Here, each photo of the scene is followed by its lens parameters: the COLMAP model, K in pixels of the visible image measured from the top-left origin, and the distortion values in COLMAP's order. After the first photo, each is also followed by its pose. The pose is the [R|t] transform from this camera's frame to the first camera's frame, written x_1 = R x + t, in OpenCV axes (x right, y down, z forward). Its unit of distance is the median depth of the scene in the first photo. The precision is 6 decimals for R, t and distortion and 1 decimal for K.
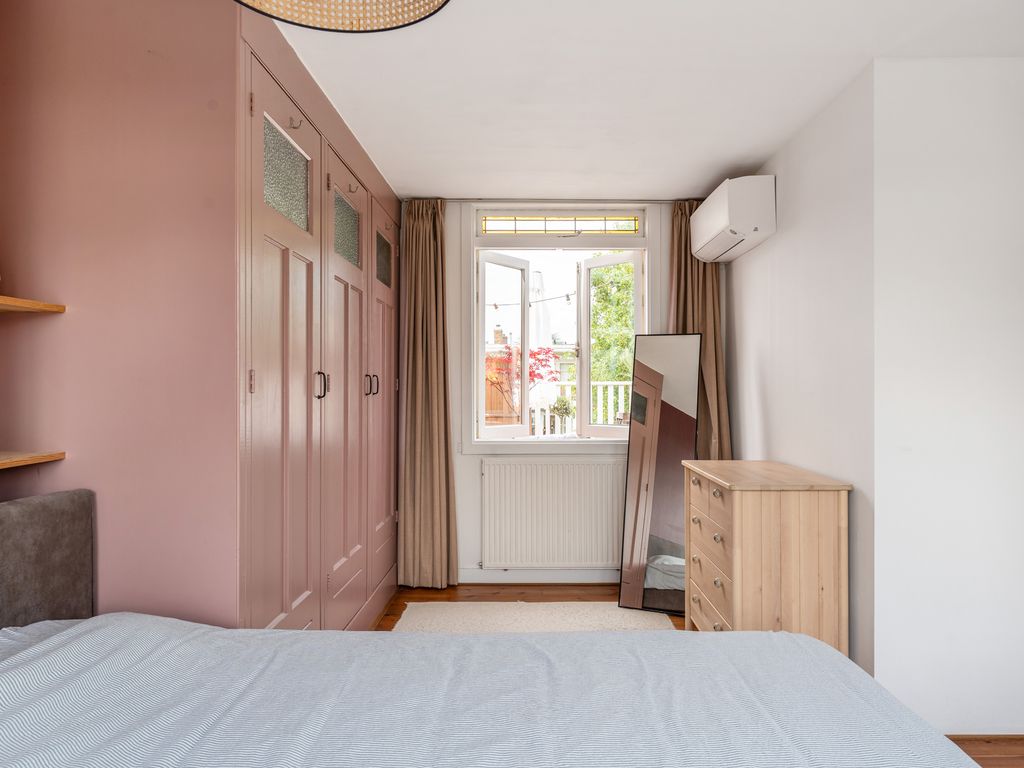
lens RADIAL K [[682.3, 0, 513.7], [0, 682.3, 380.0], [0, 0, 1]] dist [-0.035536, -0.001096]
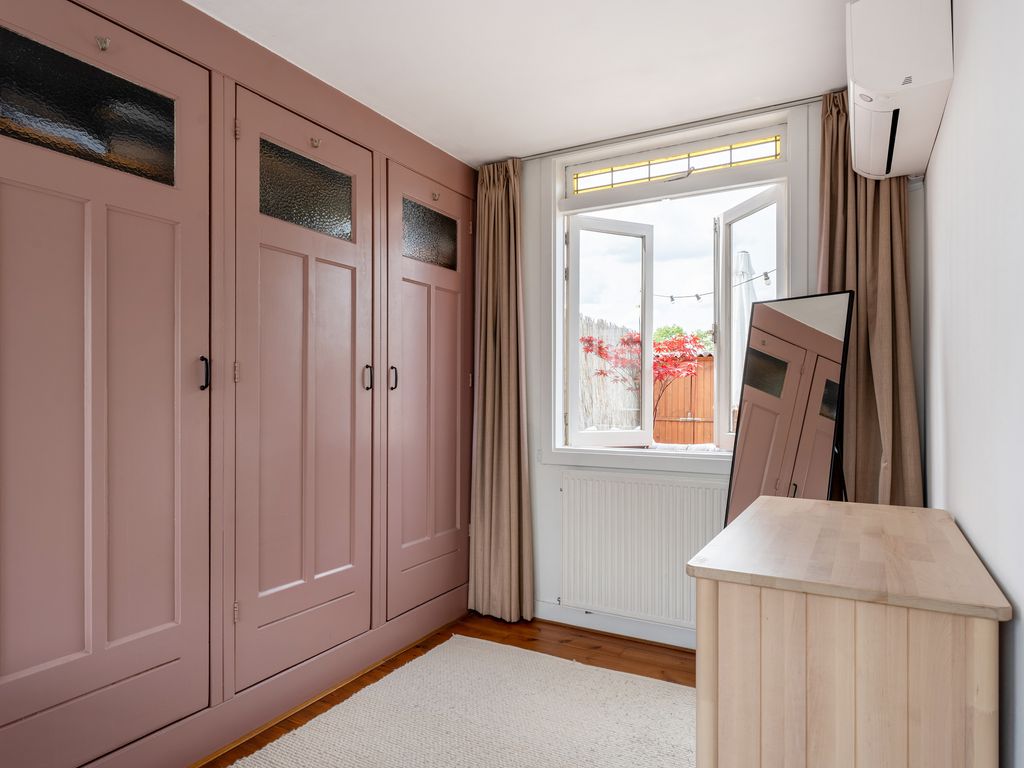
lens RADIAL K [[605.7, 0, 511.5], [0, 605.7, 394.0], [0, 0, 1]] dist [-0.009600, -0.002459]
pose [[0.874139, -0.000544, -0.485676, 0.254432], [0.005377, 0.999949, 0.008557, 0.018057], [0.485646, -0.010091, 0.874097, 0.344727]]
